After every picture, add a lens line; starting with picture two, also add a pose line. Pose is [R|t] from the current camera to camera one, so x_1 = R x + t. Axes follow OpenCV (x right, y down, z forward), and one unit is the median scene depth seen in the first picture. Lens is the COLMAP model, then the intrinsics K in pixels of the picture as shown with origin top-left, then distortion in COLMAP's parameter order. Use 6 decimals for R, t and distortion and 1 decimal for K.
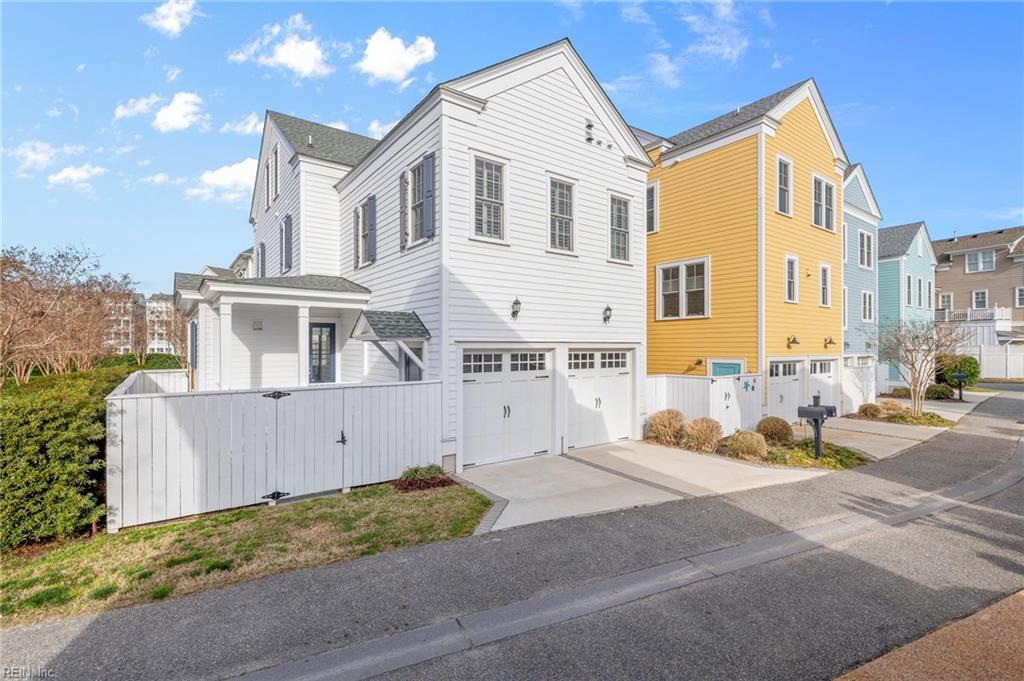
lens RADIAL K [[462.9, 0, 509.9], [0, 462.9, 346.5], [0, 0, 1]] dist [0.006107, 0.000234]
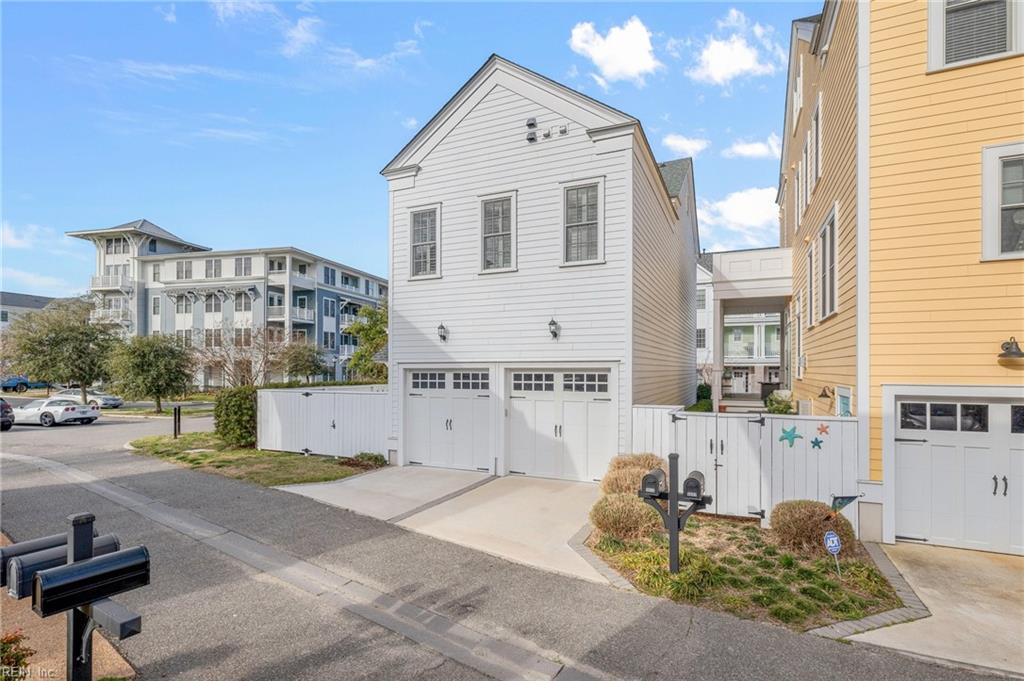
lens RADIAL K [[479.9, 0, 538.7], [0, 479.9, 365.2], [0, 0, 1]] dist [0.000982, 0.000239]
pose [[0.508312, -0.003341, -0.861167, 1.127816], [0.005981, 0.999982, -0.000349, -0.001938], [0.861152, -0.004973, 0.508323, 0.603370]]
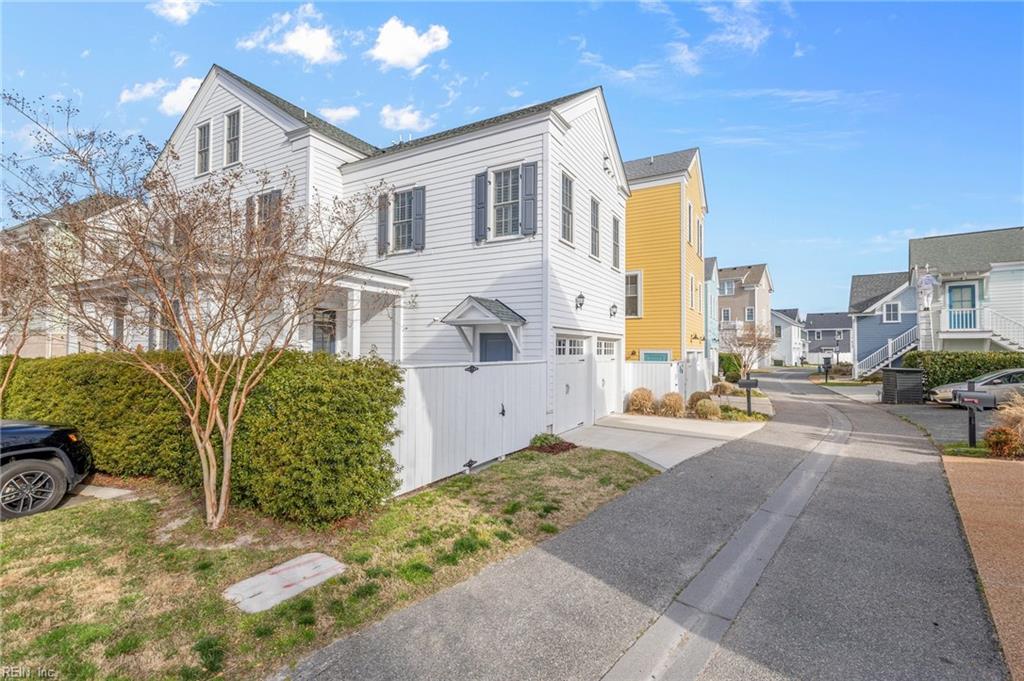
lens RADIAL K [[452.0, 0, 512.0], [0, 452.0, 340.5], [0, 0, 1]] dist [0.004409, 0.000239]
pose [[0.915339, 0.015610, 0.402381, -0.609064], [-0.008425, 0.999772, -0.019621, 0.041990], [-0.402596, 0.014570, 0.915262, 0.004401]]
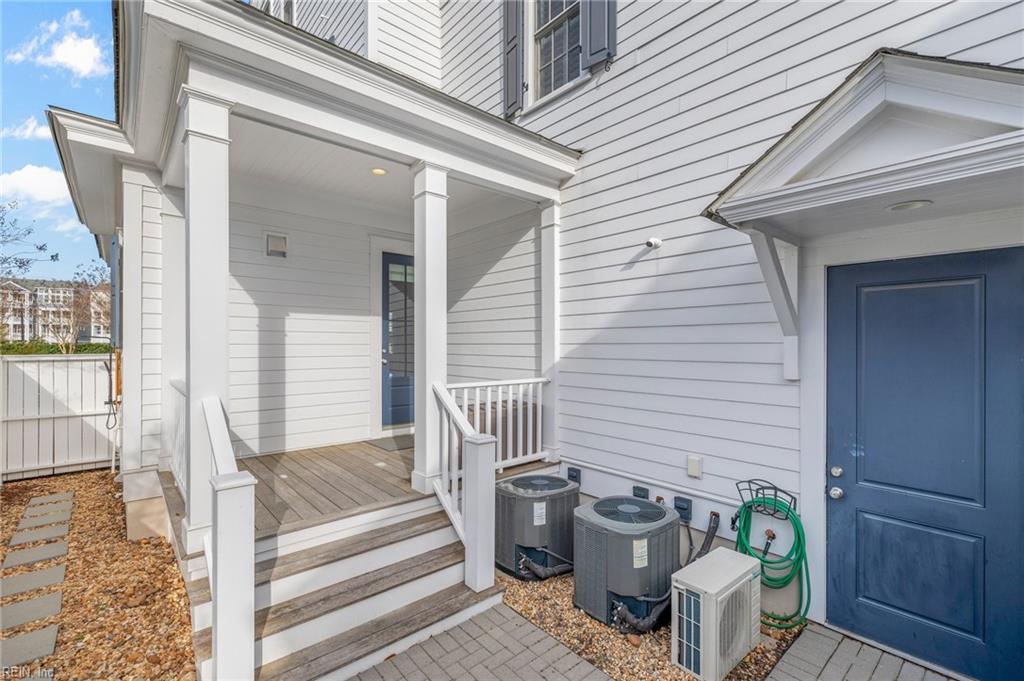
lens RADIAL K [[452.0, 0, 512.0], [0, 452.0, 340.5], [0, 0, 1]] dist [0.004409, 0.000239]
pose [[0.997243, 0.002675, 0.074160, -0.475582], [-0.002724, 0.999996, 0.000558, 0.052889], [-0.074158, -0.000759, 0.997246, 0.757237]]
